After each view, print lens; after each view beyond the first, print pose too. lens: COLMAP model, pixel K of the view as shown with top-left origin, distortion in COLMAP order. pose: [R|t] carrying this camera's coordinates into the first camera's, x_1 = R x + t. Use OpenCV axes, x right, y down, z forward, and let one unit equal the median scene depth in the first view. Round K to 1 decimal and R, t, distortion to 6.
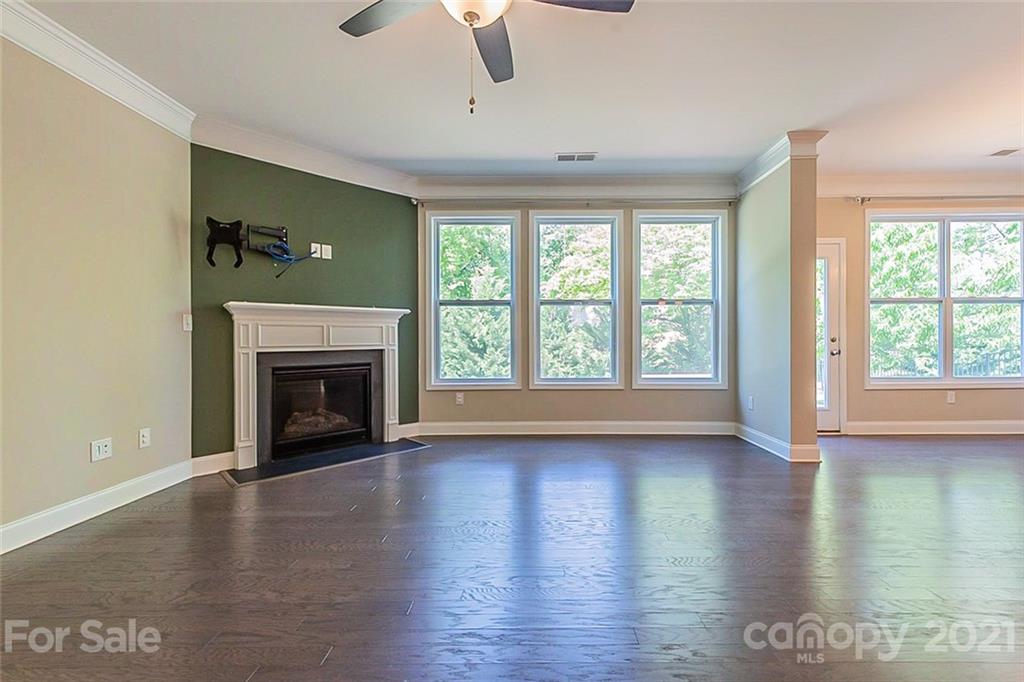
lens RADIAL K [[432.1, 0, 531.4], [0, 432.1, 334.7], [0, 0, 1]] dist [-0.000482, -0.000246]
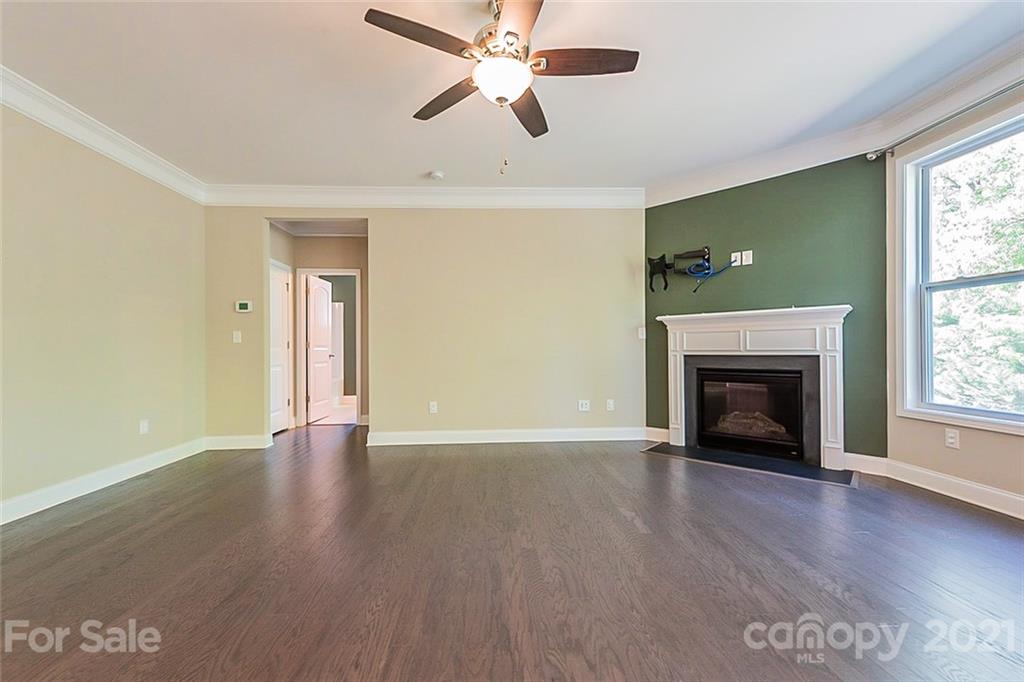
lens RADIAL K [[408.5, 0, 512.0], [0, 408.5, 341.0], [0, 0, 1]] dist [0.000677, 0.000096]
pose [[0.039530, -0.008390, -0.999183, 0.431083], [0.019280, 0.999785, -0.007632, 0.000359], [0.999032, -0.018963, 0.039683, 0.380669]]
